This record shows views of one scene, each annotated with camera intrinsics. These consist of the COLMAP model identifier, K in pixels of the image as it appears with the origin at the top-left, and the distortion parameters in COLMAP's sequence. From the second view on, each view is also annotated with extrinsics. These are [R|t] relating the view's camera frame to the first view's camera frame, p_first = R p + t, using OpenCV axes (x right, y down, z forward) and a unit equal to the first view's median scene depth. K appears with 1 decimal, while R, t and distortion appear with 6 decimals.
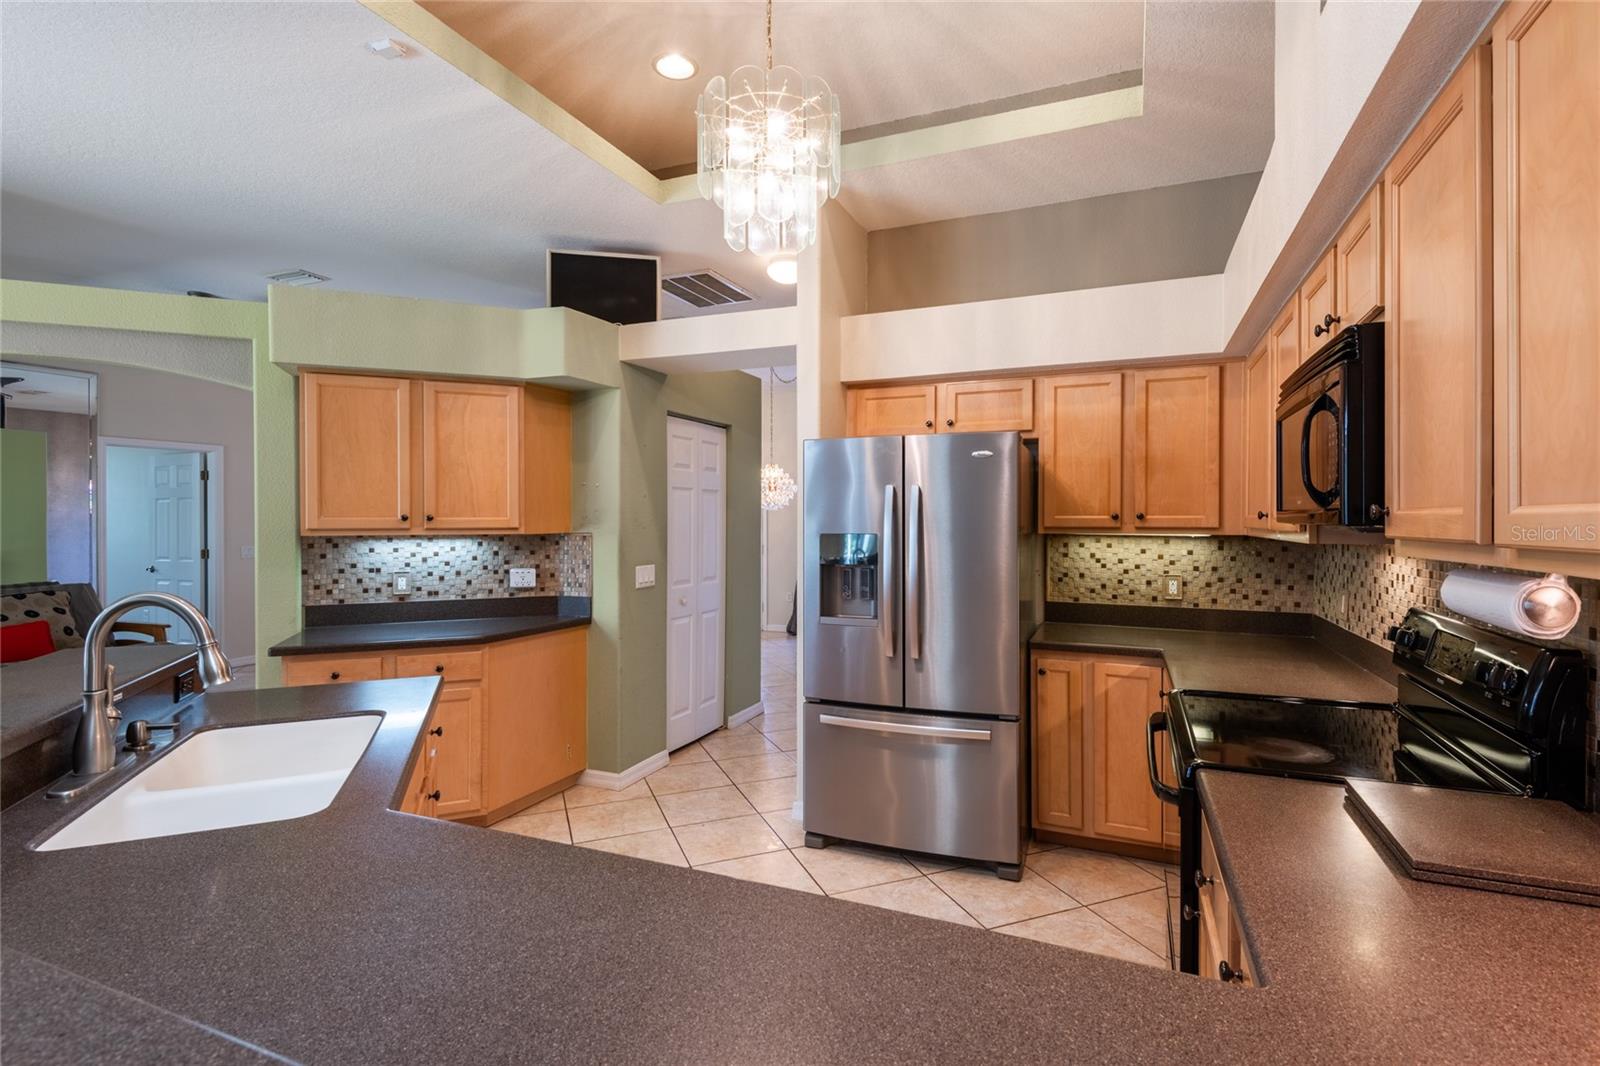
lens RADIAL K [[741.9, 0, 812.7], [0, 741.9, 530.8], [0, 0, 1]] dist [0.011328, -0.006790]
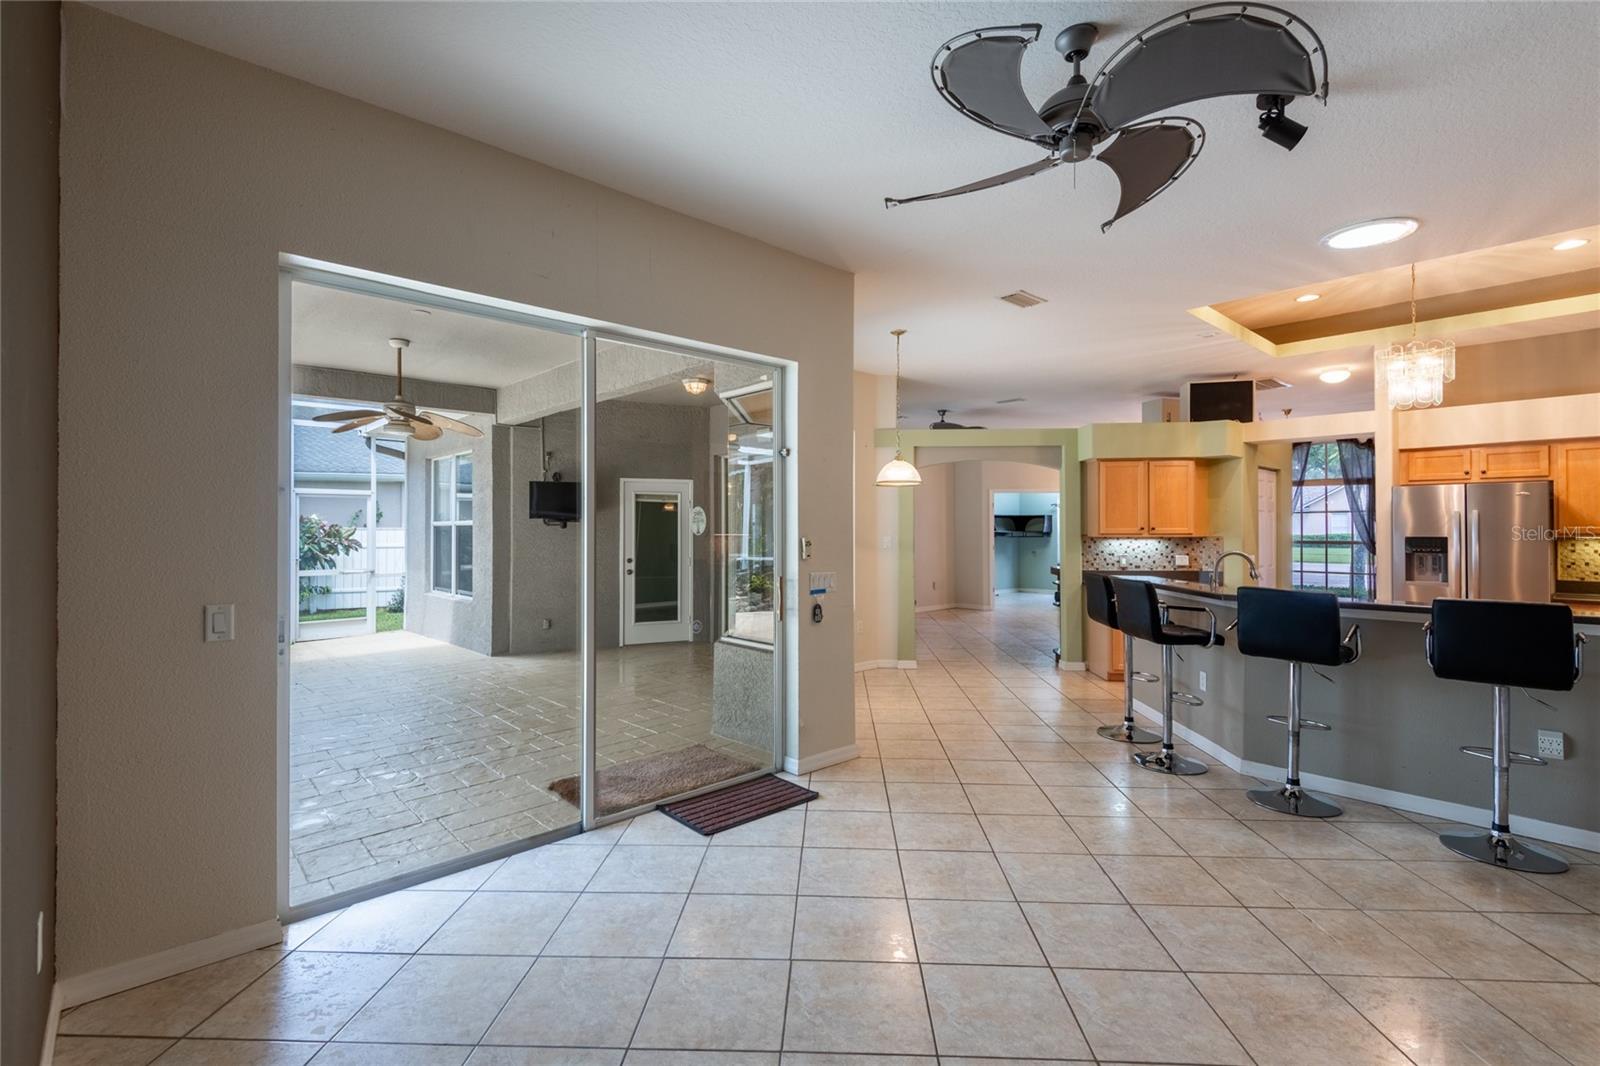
lens RADIAL K [[741.9, 0, 793.9], [0, 741.9, 521.6], [0, 0, 1]] dist [0.011328, -0.006790]
pose [[0.914273, -0.004565, -0.405072, -0.545797], [-0.005609, 0.999698, -0.023927, 0.017161], [0.405059, 0.024148, 0.913971, -1.151617]]
